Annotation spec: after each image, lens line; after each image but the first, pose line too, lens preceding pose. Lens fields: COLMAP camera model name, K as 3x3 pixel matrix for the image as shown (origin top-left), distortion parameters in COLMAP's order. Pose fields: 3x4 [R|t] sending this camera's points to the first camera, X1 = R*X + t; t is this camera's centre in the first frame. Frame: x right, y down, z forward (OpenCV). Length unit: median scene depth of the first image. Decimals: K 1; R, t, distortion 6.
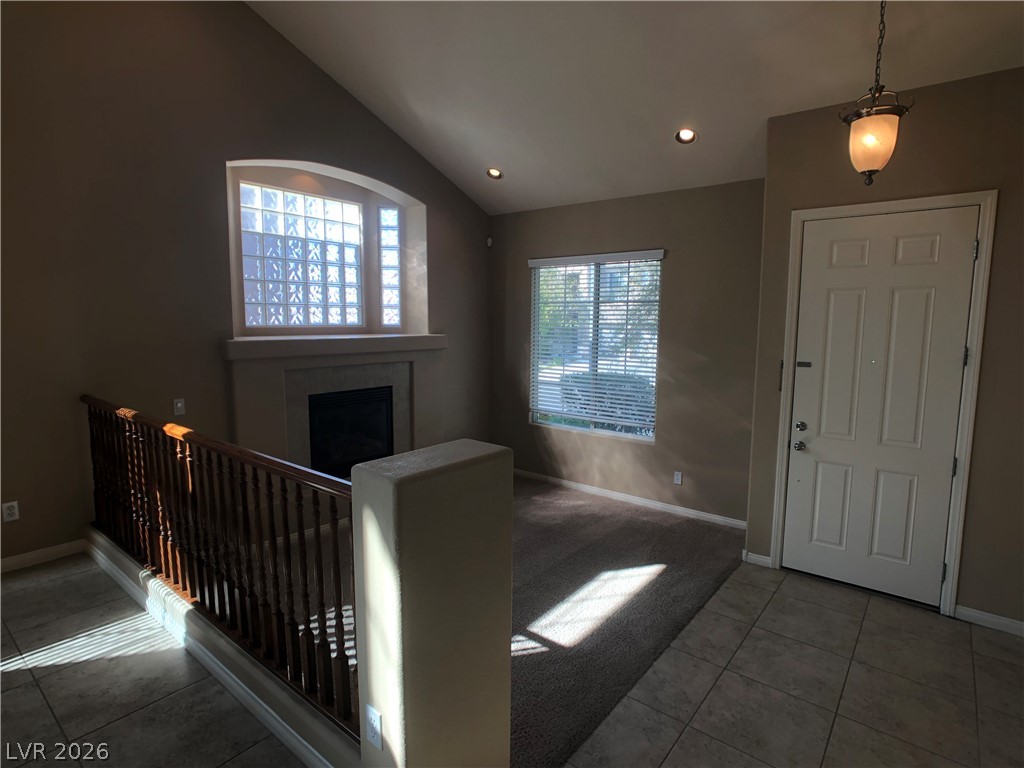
lens RADIAL K [[541.4, 0, 519.2], [0, 541.4, 384.4], [0, 0, 1]] dist [-0.024981, 0.013221]
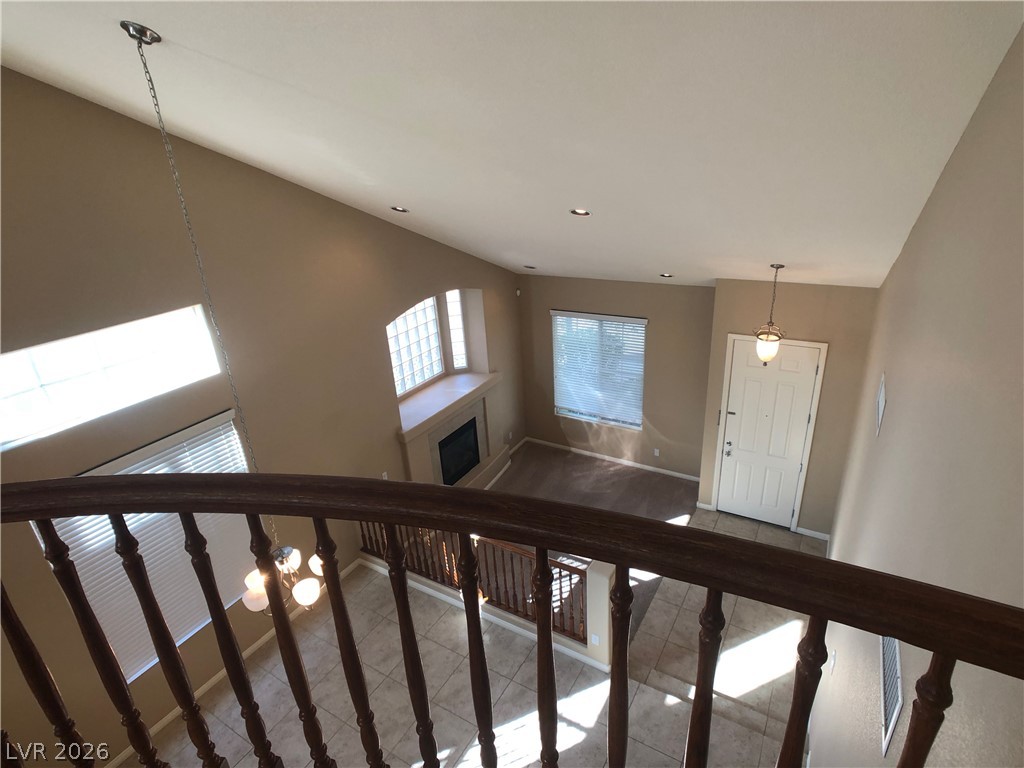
lens RADIAL K [[541.4, 0, 519.4], [0, 541.4, 388.7], [0, 0, 1]] dist [-0.024981, 0.013221]
pose [[0.989265, -0.108688, 0.097683, -0.339381], [0.077828, 0.957620, 0.277319, -0.654431], [-0.123684, -0.266740, 0.955799, -0.613641]]
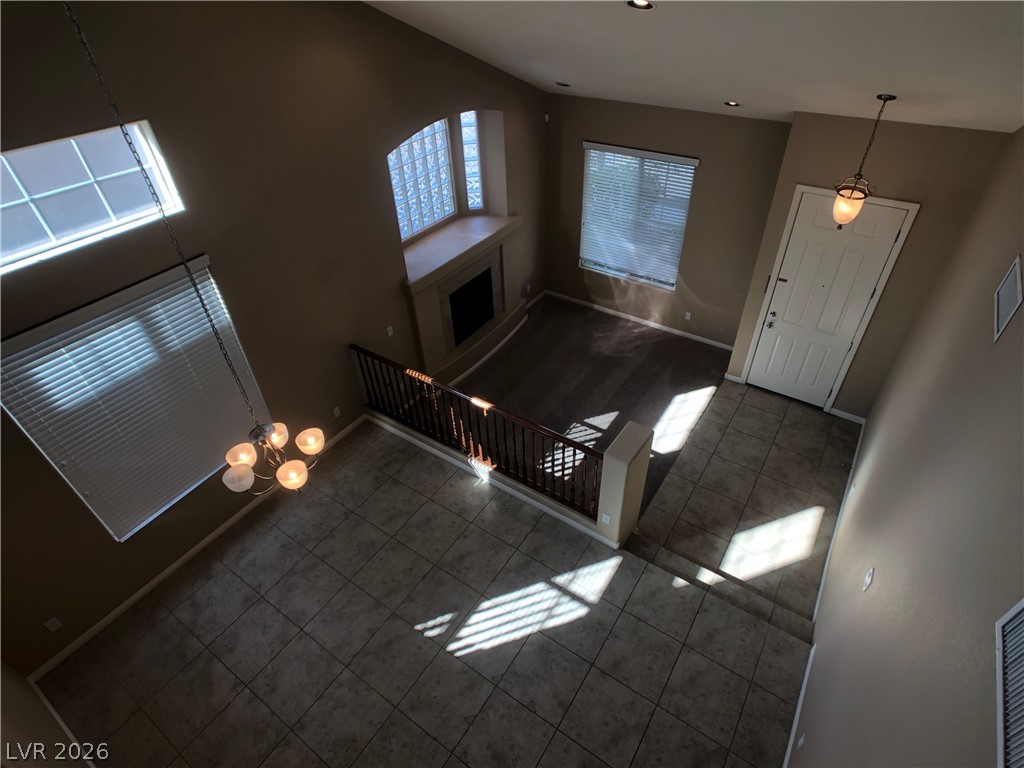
lens RADIAL K [[541.4, 0, 519.7], [0, 541.4, 383.1], [0, 0, 1]] dist [-0.024981, 0.013221]
pose [[0.996177, -0.077272, 0.040751, -0.323206], [0.043522, 0.843451, 0.535440, -0.642858], [-0.075746, -0.531619, 0.843590, -0.431532]]
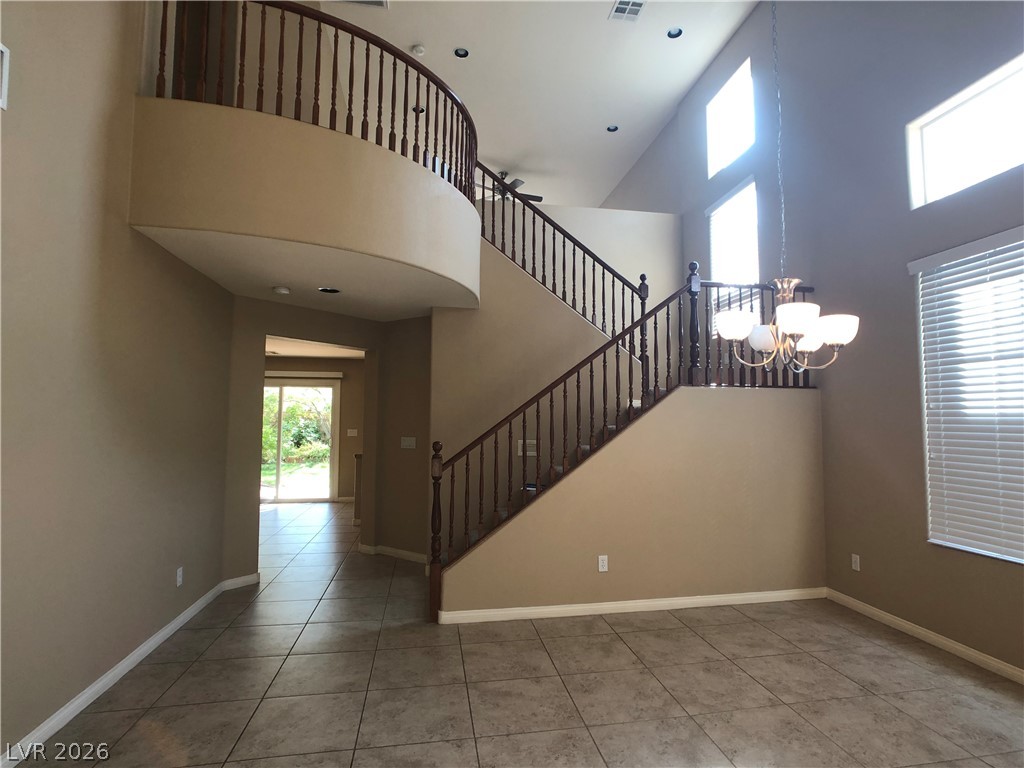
lens RADIAL K [[541.4, 0, 526.5], [0, 541.4, 382.9], [0, 0, 1]] dist [-0.024981, 0.013221]
pose [[-0.654129, -0.064525, -0.753626, -0.003903], [-0.105662, 0.994380, 0.006573, -0.022906], [0.748966, 0.083929, -0.657271, 0.432100]]
